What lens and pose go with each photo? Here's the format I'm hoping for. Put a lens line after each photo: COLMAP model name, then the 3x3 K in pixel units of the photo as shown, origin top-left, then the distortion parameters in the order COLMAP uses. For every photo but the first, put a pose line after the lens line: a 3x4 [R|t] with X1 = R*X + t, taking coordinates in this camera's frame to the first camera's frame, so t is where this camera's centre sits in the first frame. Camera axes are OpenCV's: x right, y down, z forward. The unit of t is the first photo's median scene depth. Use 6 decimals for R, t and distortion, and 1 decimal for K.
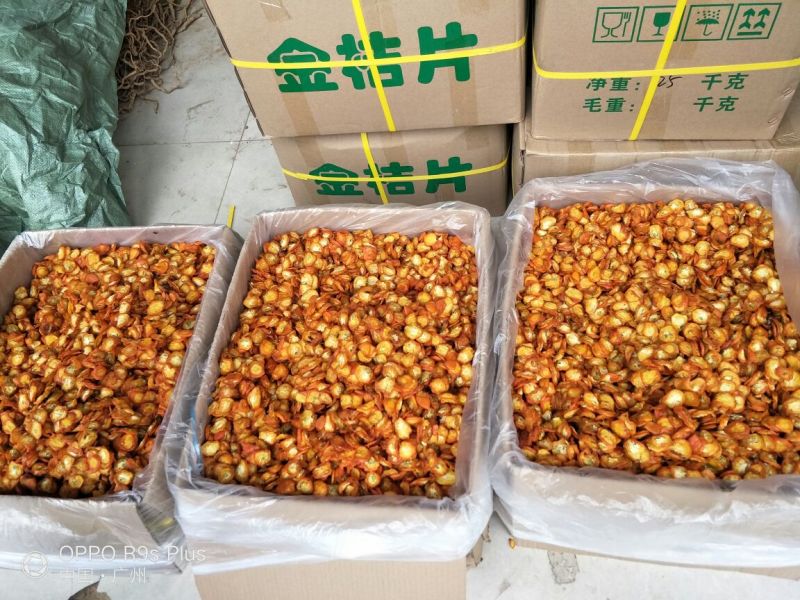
lens RADIAL K [[655.8, 0, 400.4], [0, 655.8, 300.7], [0, 0, 1]] dist [0.059814, -0.142794]
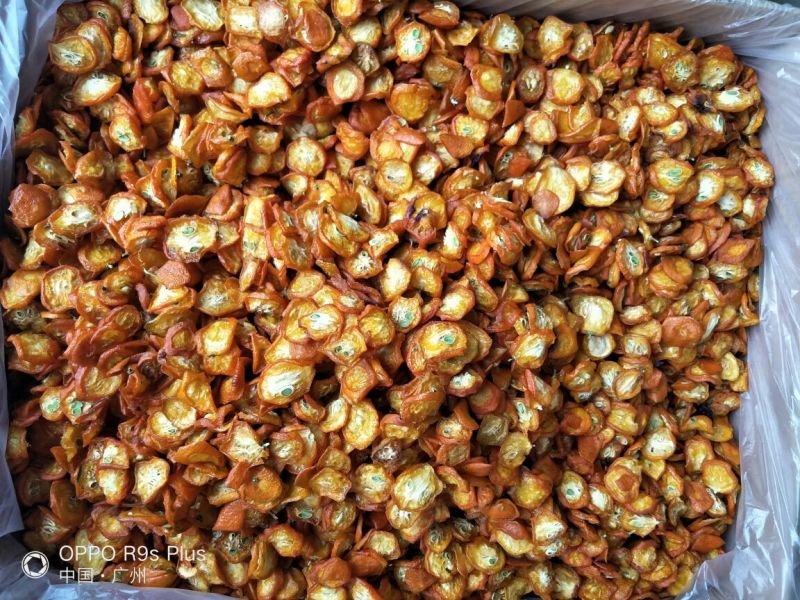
lens RADIAL K [[655.8, 0, 400.4], [0, 655.8, 300.7], [0, 0, 1]] dist [0.059814, -0.142794]
pose [[0.043134, 0.986609, 0.157298, -0.176820], [-0.873151, -0.039289, 0.485864, -0.152437], [0.485538, -0.158302, 0.859764, 0.764911]]
